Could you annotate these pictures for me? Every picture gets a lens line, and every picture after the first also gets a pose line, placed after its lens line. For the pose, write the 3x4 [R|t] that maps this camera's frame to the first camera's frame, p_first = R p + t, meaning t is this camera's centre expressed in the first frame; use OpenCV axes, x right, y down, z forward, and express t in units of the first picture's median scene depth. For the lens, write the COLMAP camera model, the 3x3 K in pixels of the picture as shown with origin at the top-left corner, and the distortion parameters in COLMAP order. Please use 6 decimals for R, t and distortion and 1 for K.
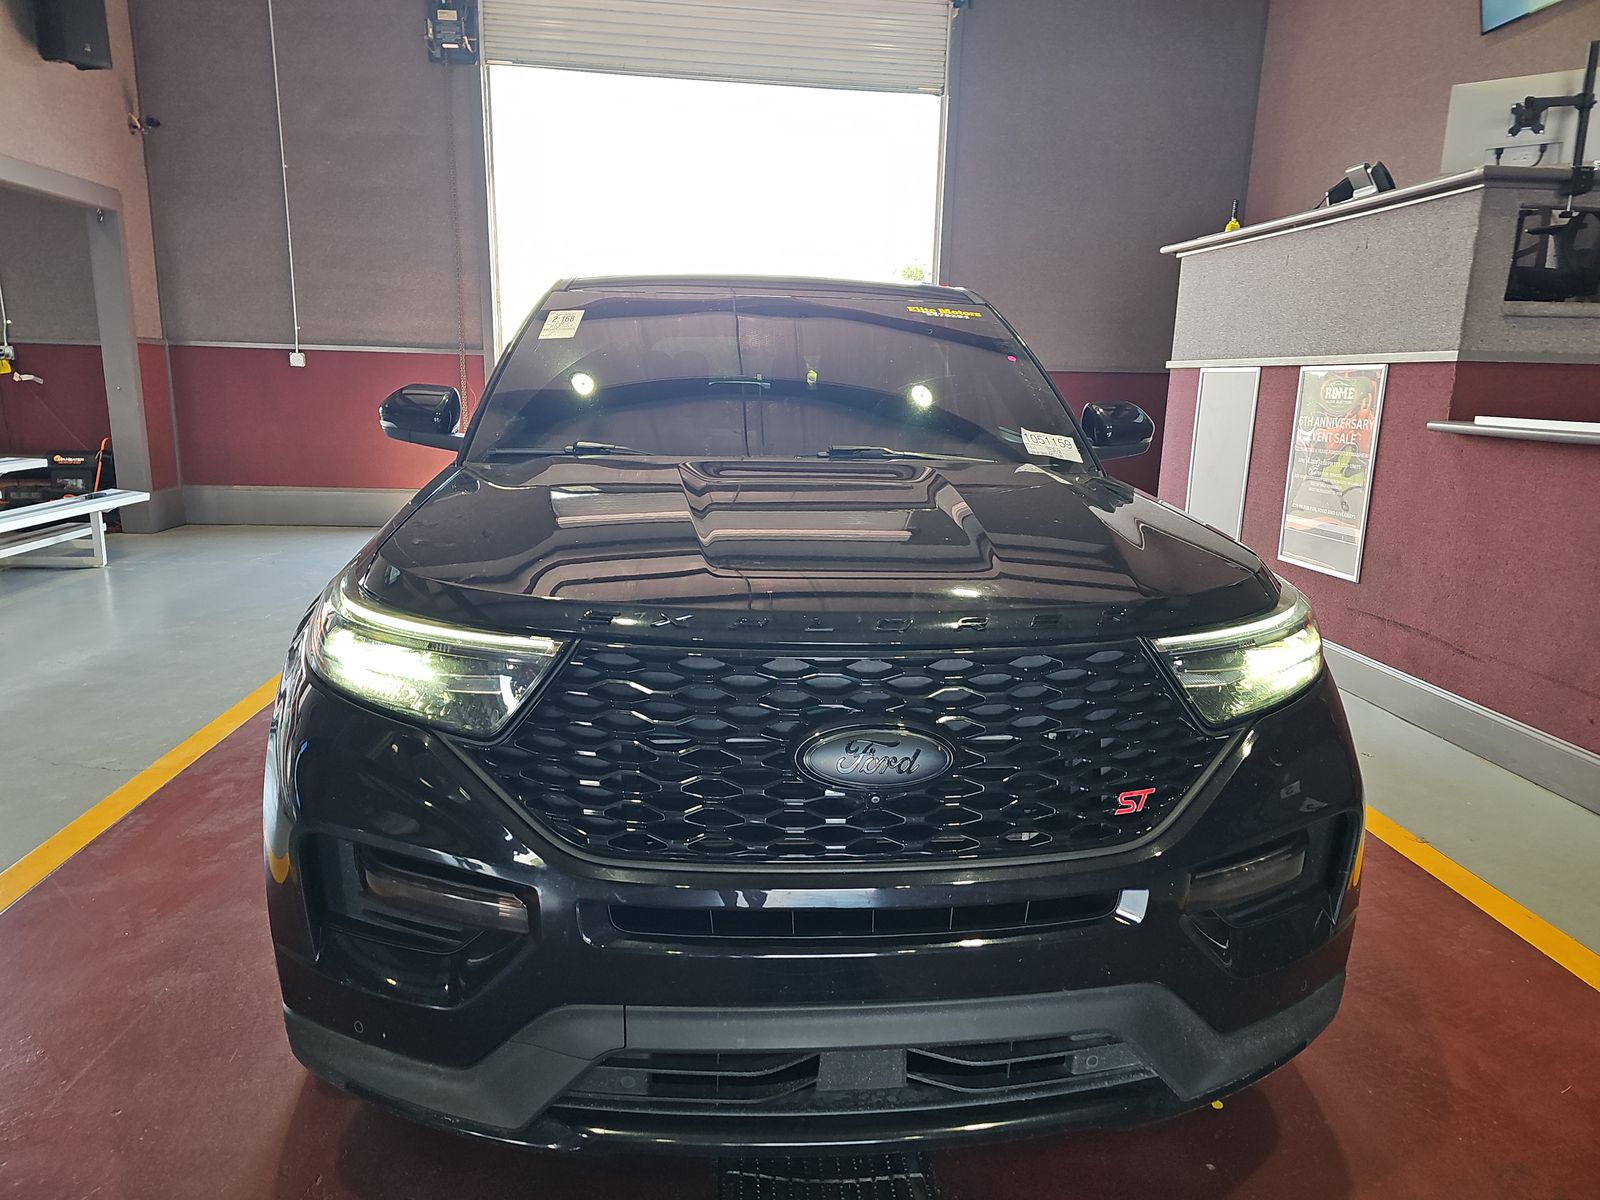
lens RADIAL K [[1020.7, 0, 800.0], [0, 1020.7, 600.0], [0, 0, 1]] dist [0.020750, 0.001786]
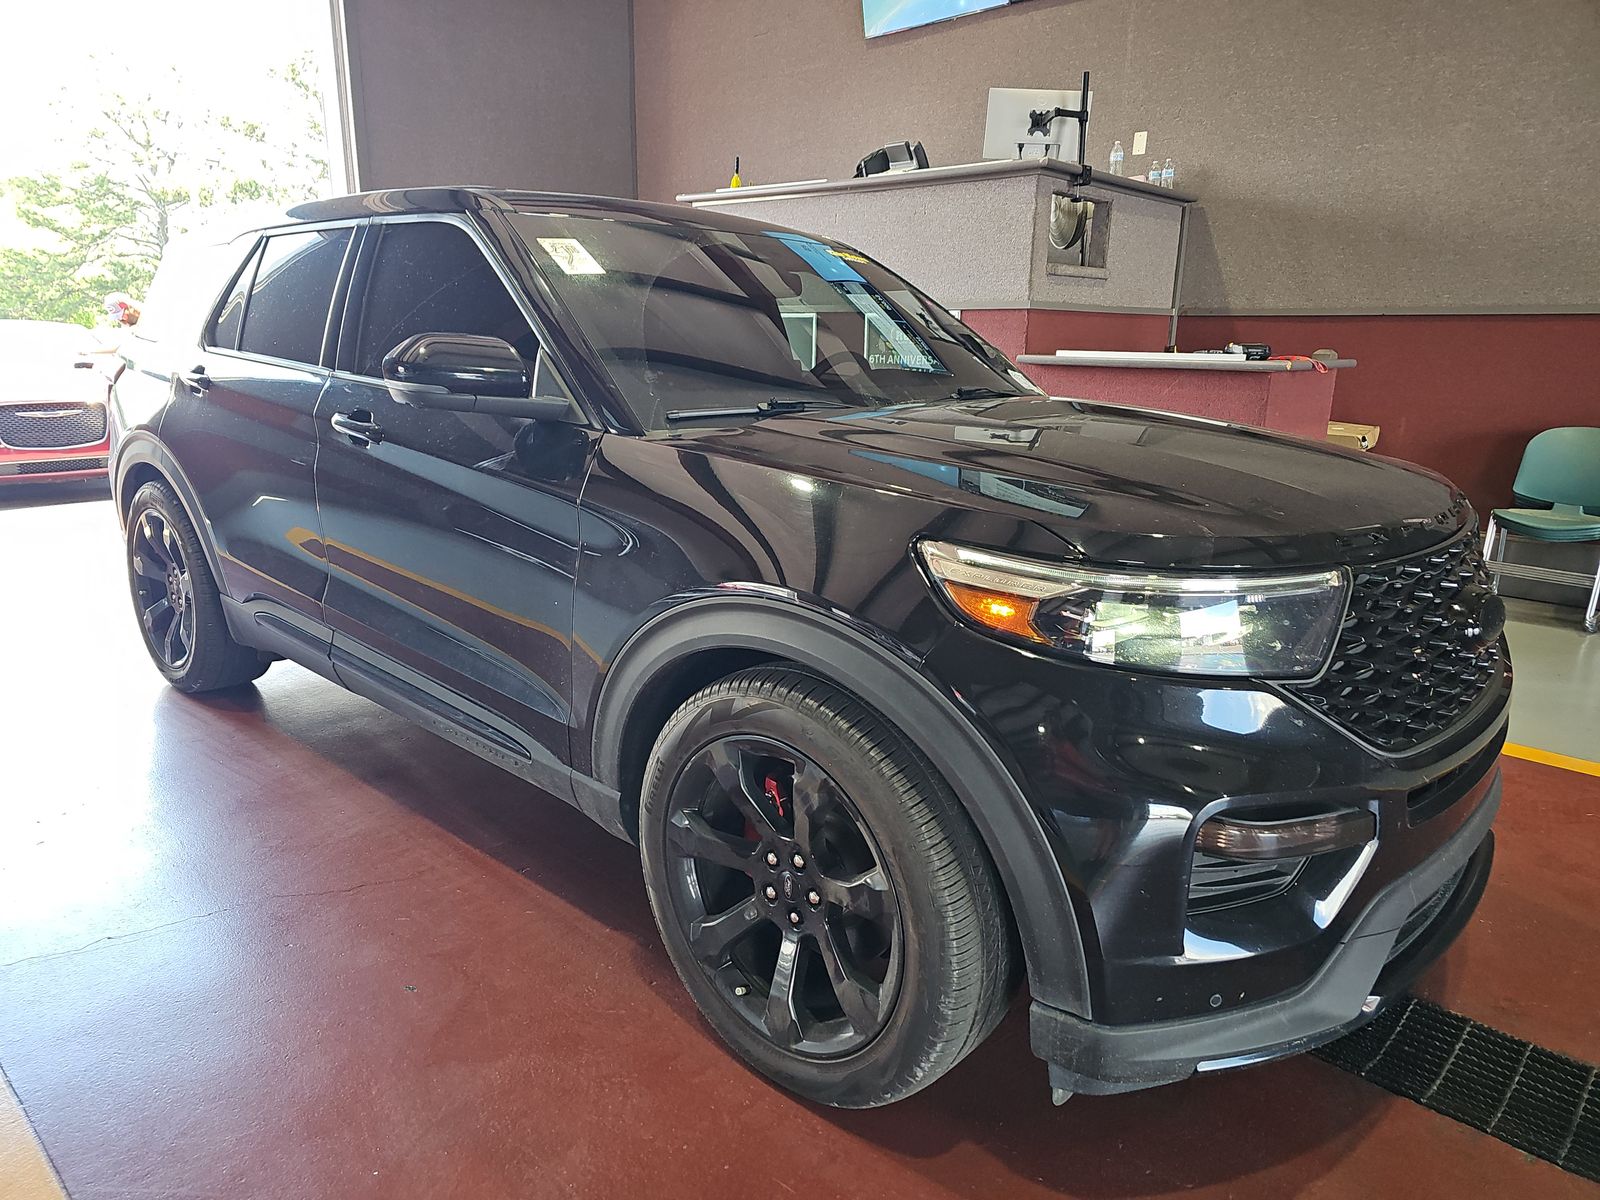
lens RADIAL K [[1020.7, 0, 800.0], [0, 1020.7, 600.0], [0, 0, 1]] dist [0.020750, 0.001786]
pose [[0.777164, -0.181637, 0.602514, -0.439414], [0.152433, 0.983262, 0.099800, -0.041846], [-0.610557, 0.014282, 0.791844, 0.154343]]
